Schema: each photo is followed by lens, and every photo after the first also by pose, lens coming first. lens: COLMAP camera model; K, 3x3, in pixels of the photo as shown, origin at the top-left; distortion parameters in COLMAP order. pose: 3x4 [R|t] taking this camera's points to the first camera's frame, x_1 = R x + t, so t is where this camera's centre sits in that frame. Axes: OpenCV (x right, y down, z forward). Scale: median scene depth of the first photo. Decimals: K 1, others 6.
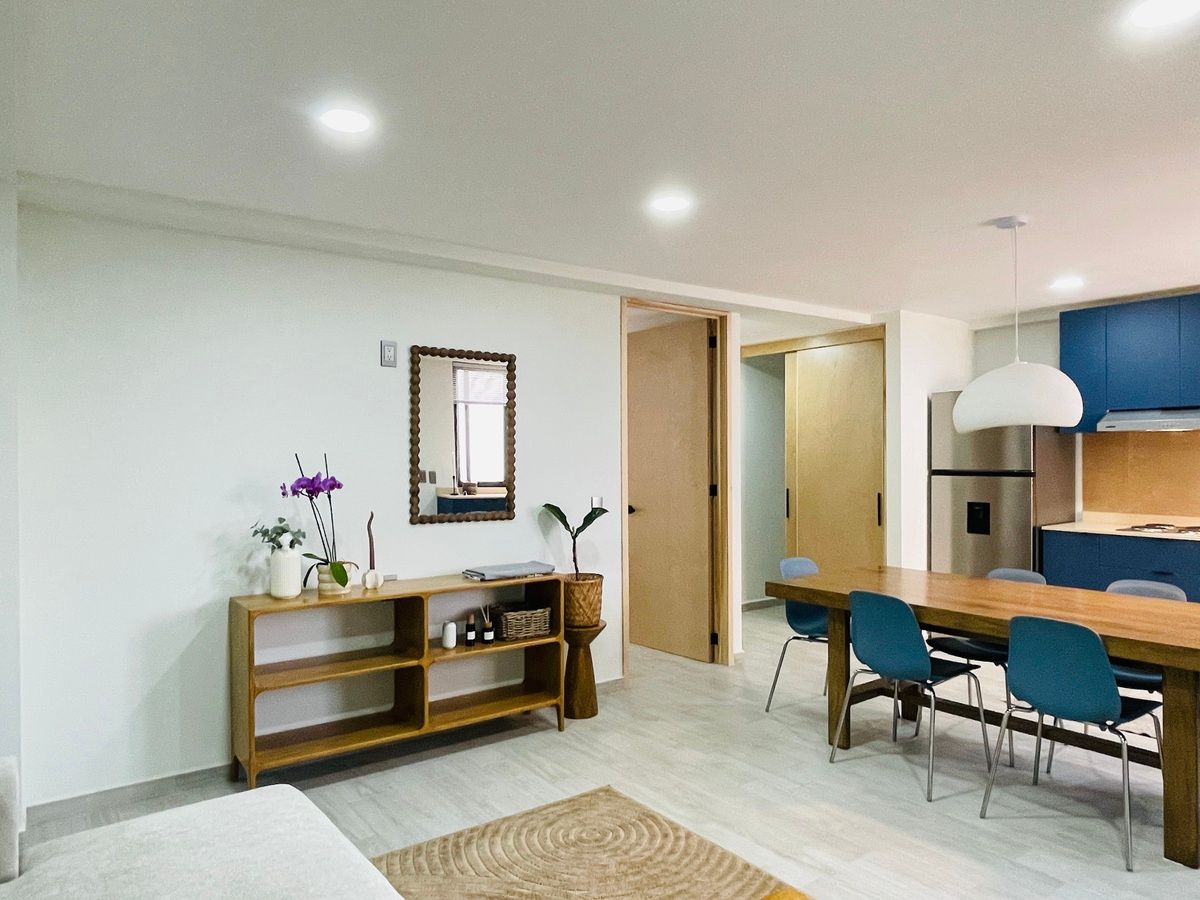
lens RADIAL K [[783.0, 0, 601.2], [0, 783.0, 460.6], [0, 0, 1]] dist [0.017485, -0.016068]
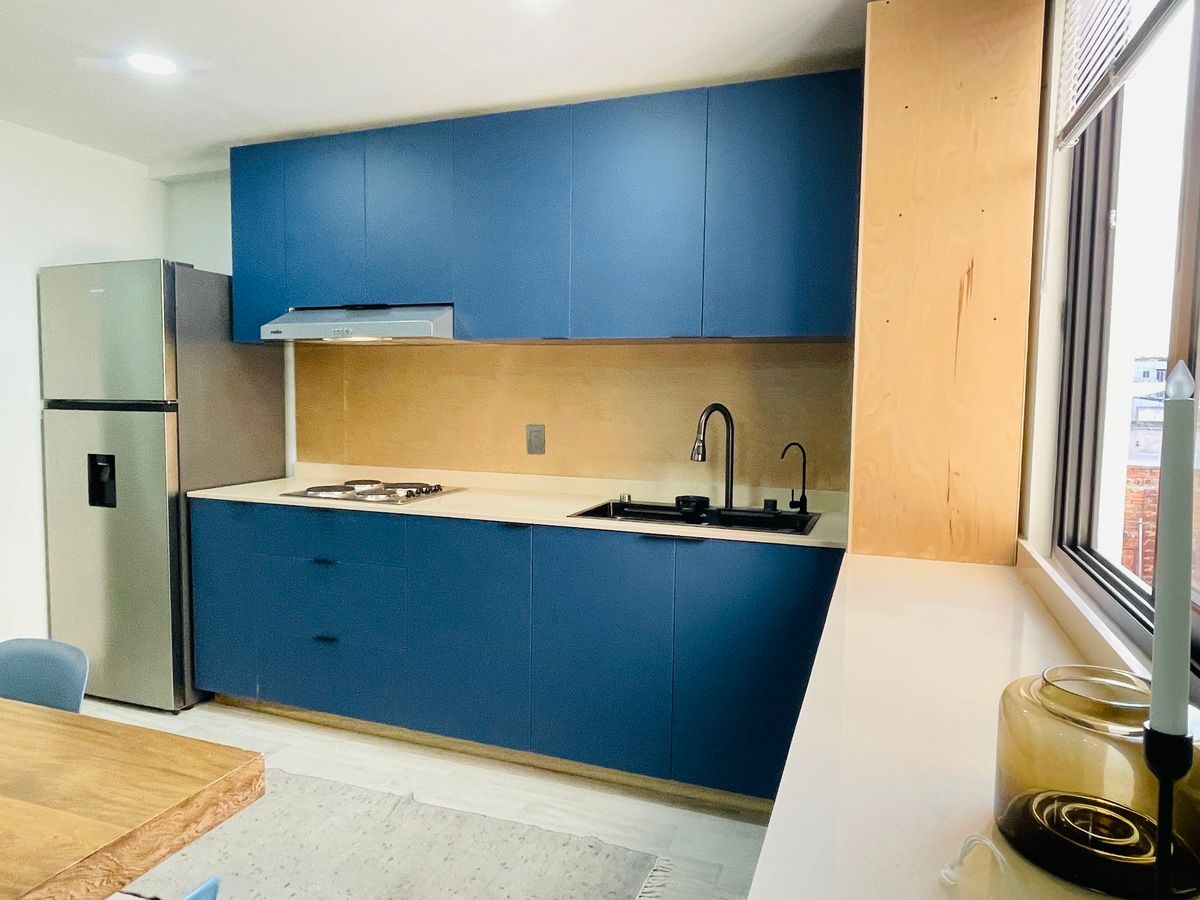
lens RADIAL K [[783.0, 0, 604.5], [0, 783.0, 444.4], [0, 0, 1]] dist [0.017485, -0.016068]
pose [[0.840772, -0.025556, 0.540786, 0.593412], [-0.009739, 0.998010, 0.062304, 0.006163], [-0.541302, -0.057650, 0.838850, 0.368015]]
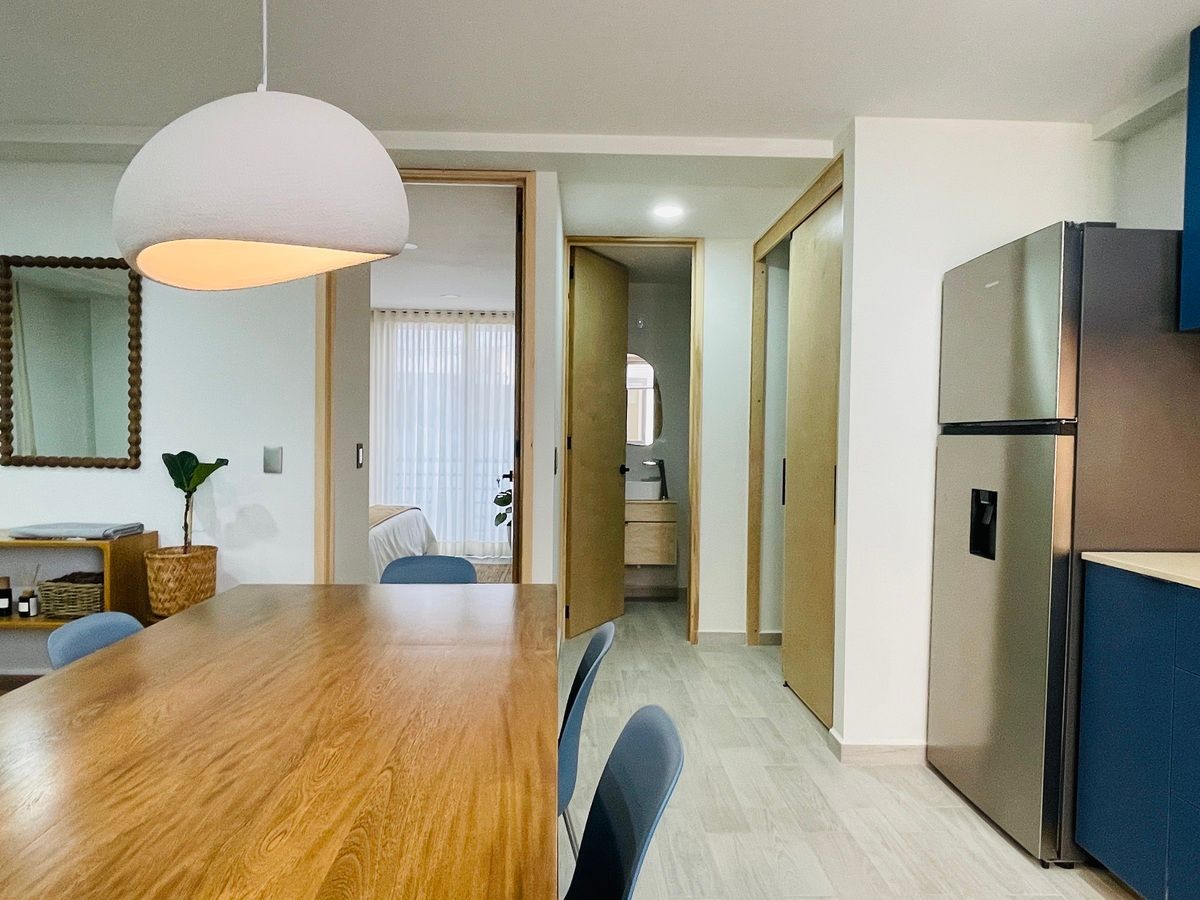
lens RADIAL K [[783.0, 0, 598.7], [0, 783.0, 452.8], [0, 0, 1]] dist [0.017485, -0.016068]
pose [[0.820898, 0.029160, -0.570330, 0.691500], [-0.021583, 0.999566, 0.020041, 0.032620], [0.570667, -0.004142, 0.821171, 0.596007]]
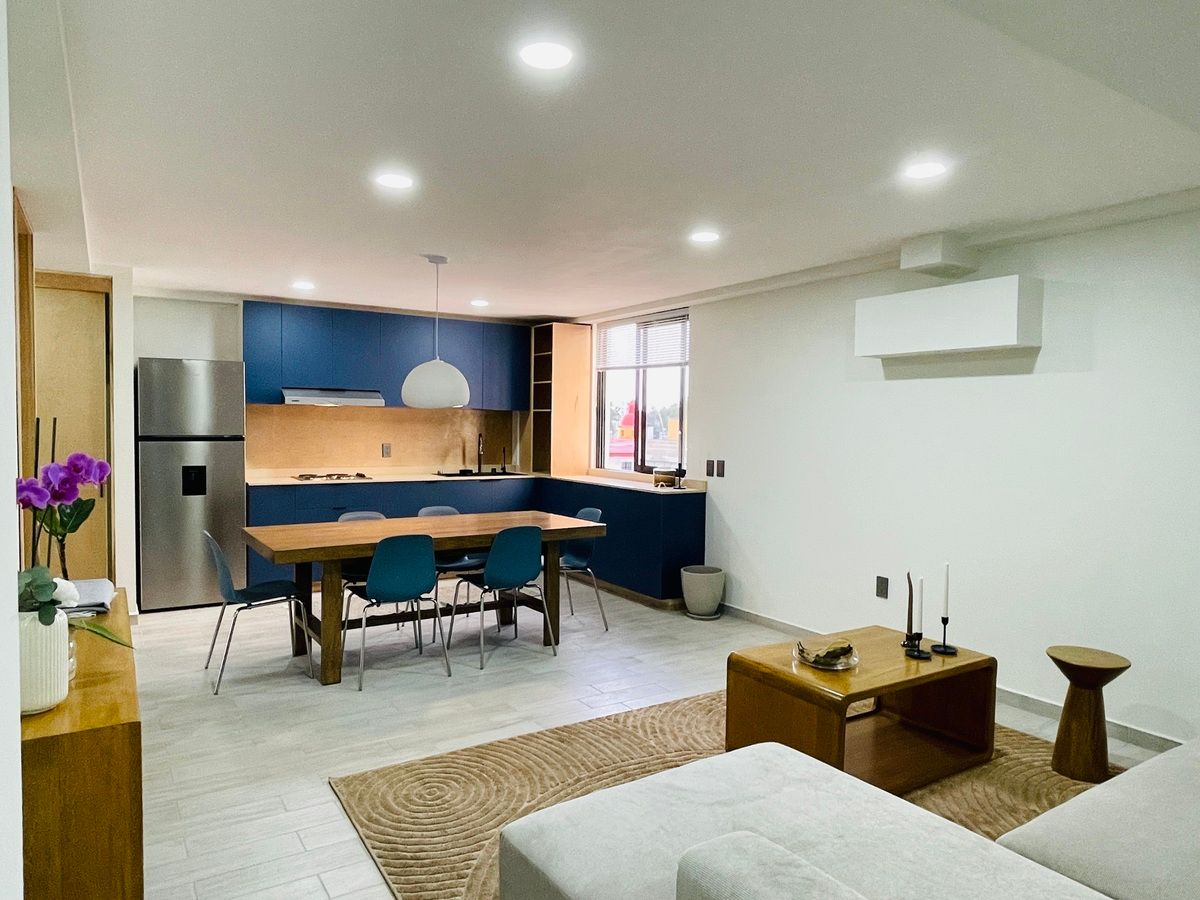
lens RADIAL K [[783.0, 0, 597.8], [0, 783.0, 452.4], [0, 0, 1]] dist [0.017485, -0.016068]
pose [[0.071127, -0.032058, 0.996952, -0.673956], [-0.007210, 0.999441, 0.032652, -0.004636], [-0.997441, -0.009510, 0.070857, 0.471626]]
